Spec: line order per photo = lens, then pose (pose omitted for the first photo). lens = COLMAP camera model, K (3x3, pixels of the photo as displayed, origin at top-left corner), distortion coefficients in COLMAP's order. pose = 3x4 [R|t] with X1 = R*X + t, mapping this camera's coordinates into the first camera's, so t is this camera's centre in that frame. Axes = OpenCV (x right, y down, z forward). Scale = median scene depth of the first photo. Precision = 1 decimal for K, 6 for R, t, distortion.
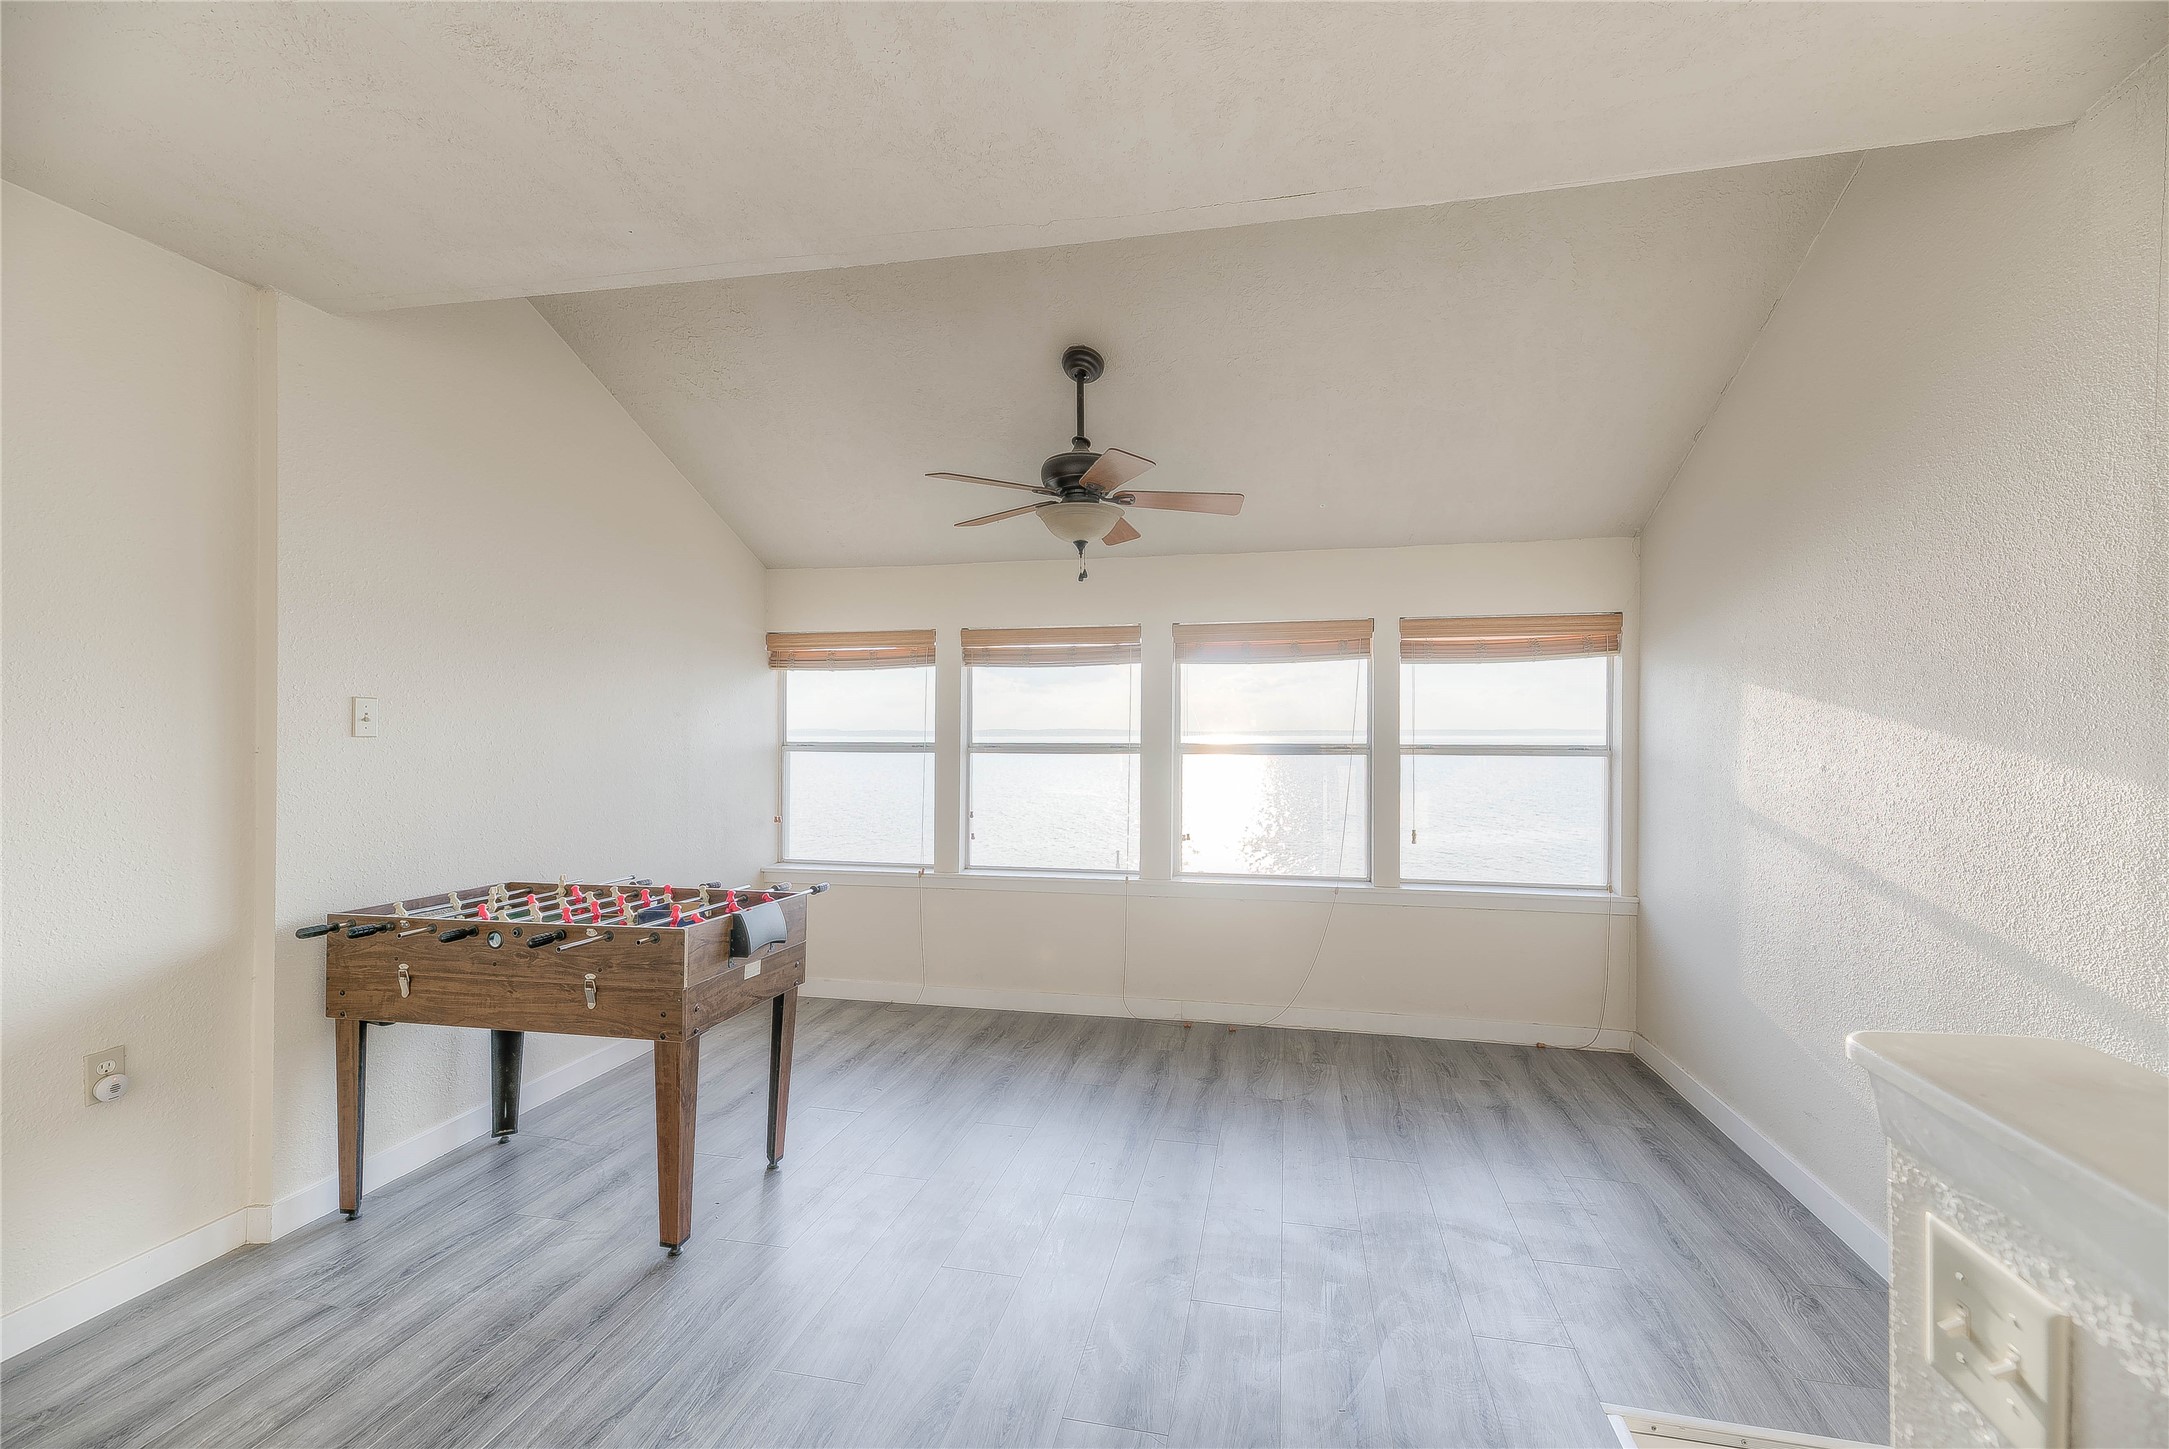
lens RADIAL K [[881.9, 0, 1095.4], [0, 881.9, 727.2], [0, 0, 1]] dist [0.000192, -0.000890]
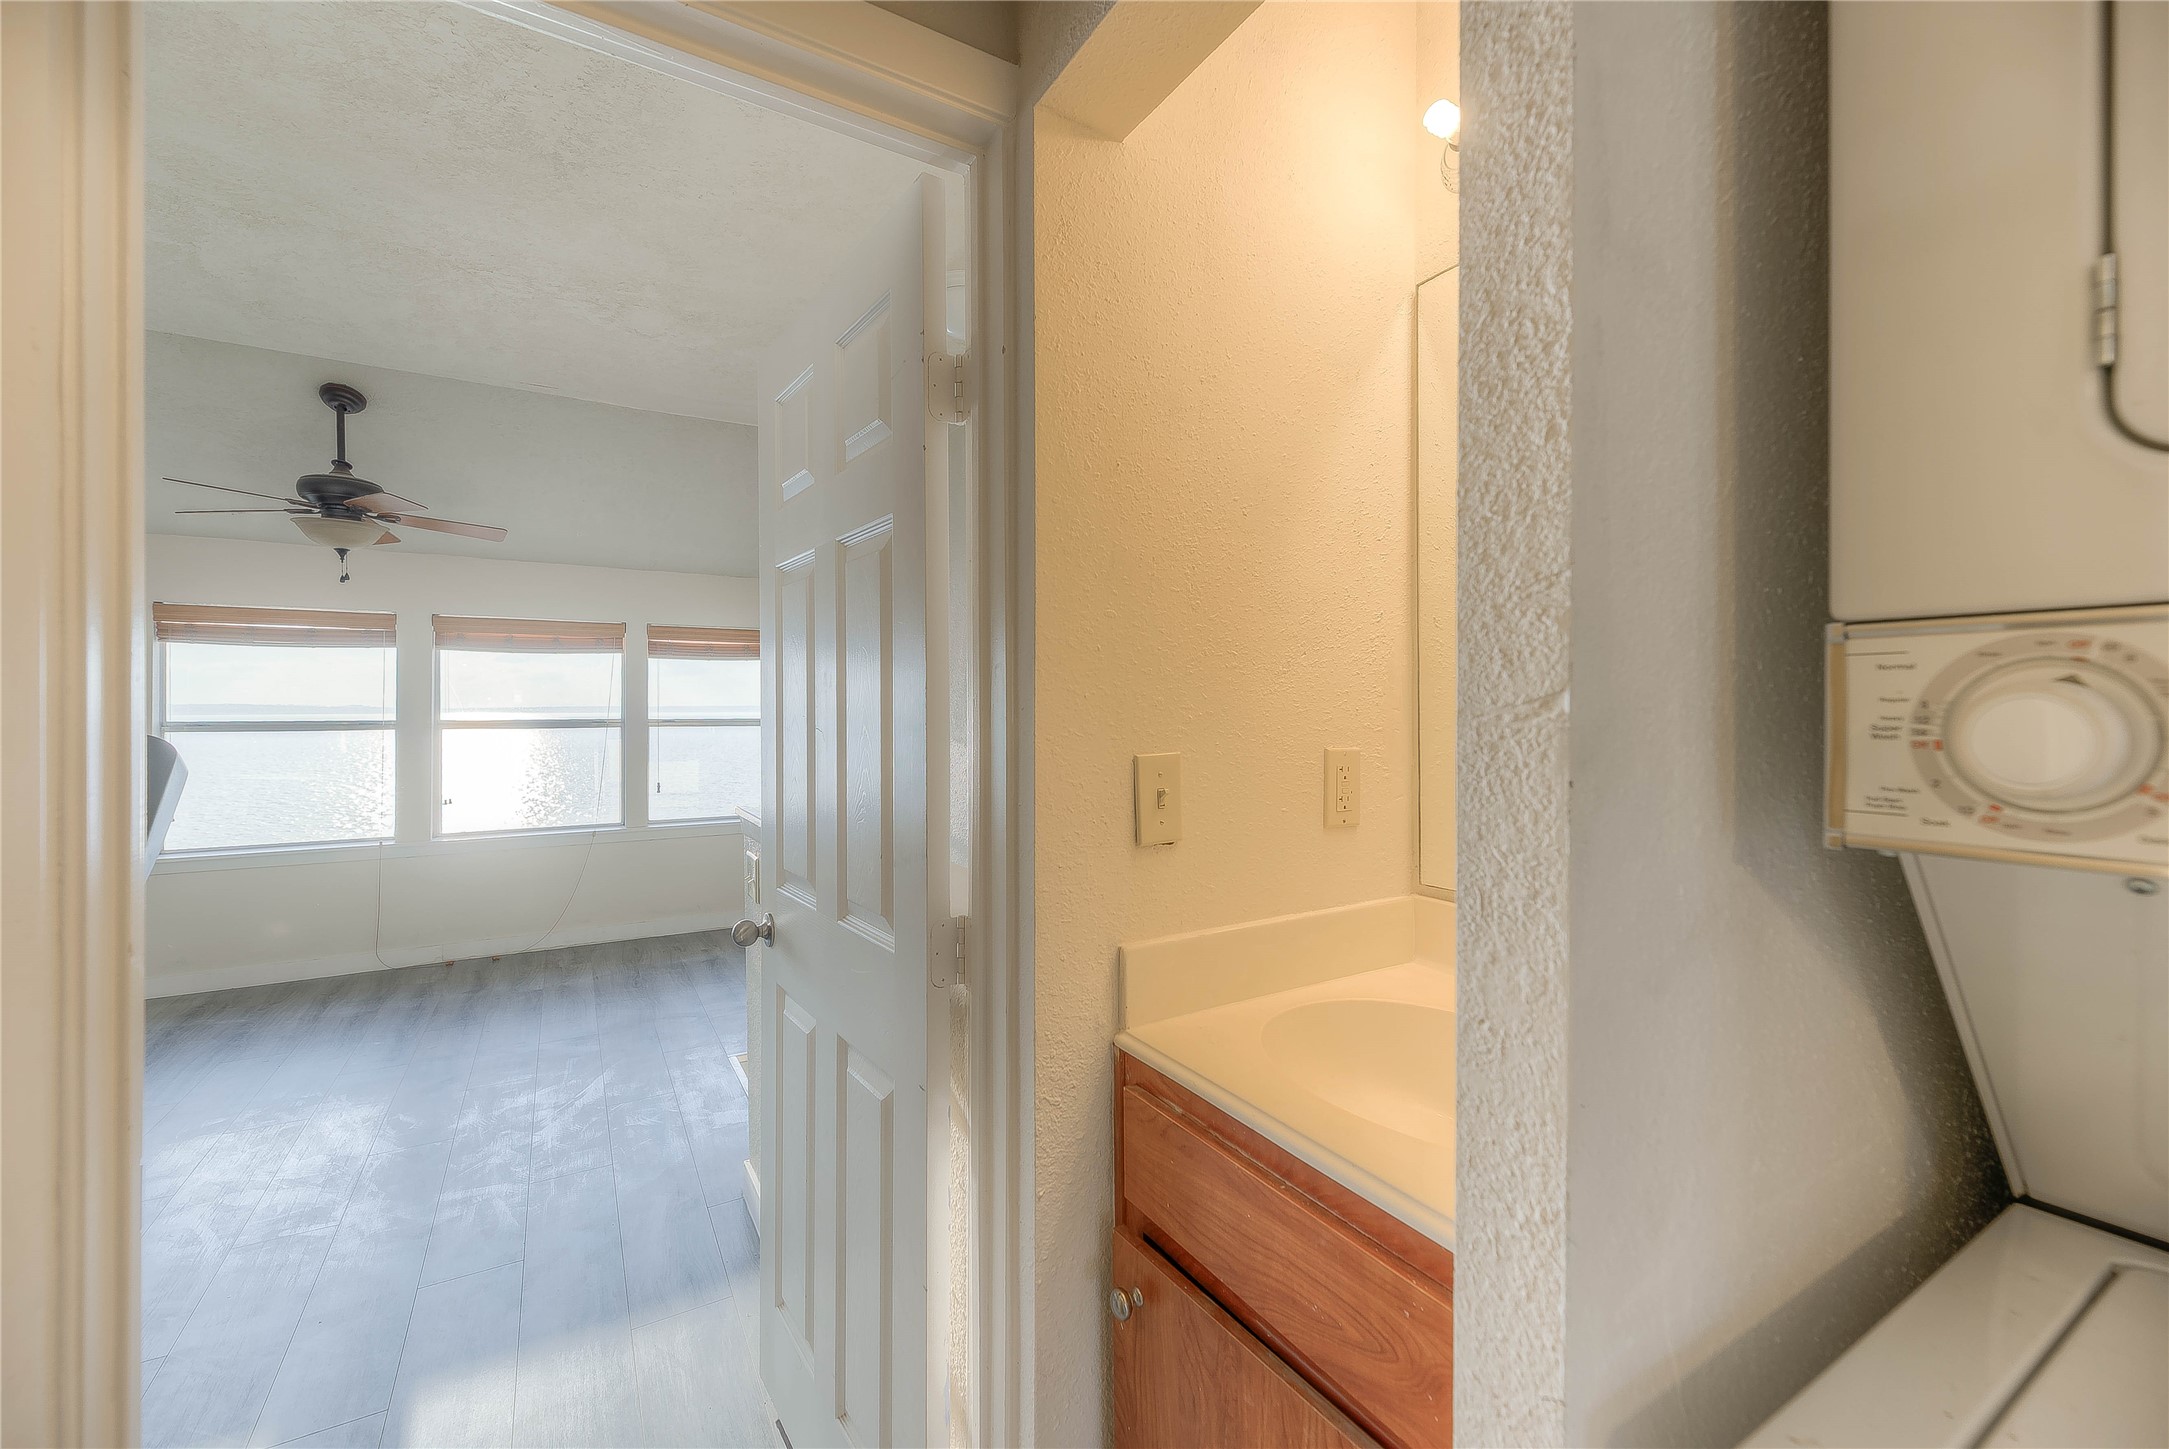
lens RADIAL K [[881.9, 0, 1107.4], [0, 881.9, 711.6], [0, 0, 1]] dist [0.000192, -0.000890]
pose [[0.722831, -0.003541, 0.691016, -0.072550], [-0.001740, 0.999974, 0.006944, -0.001968], [-0.691023, -0.006222, 0.722806, -0.444883]]
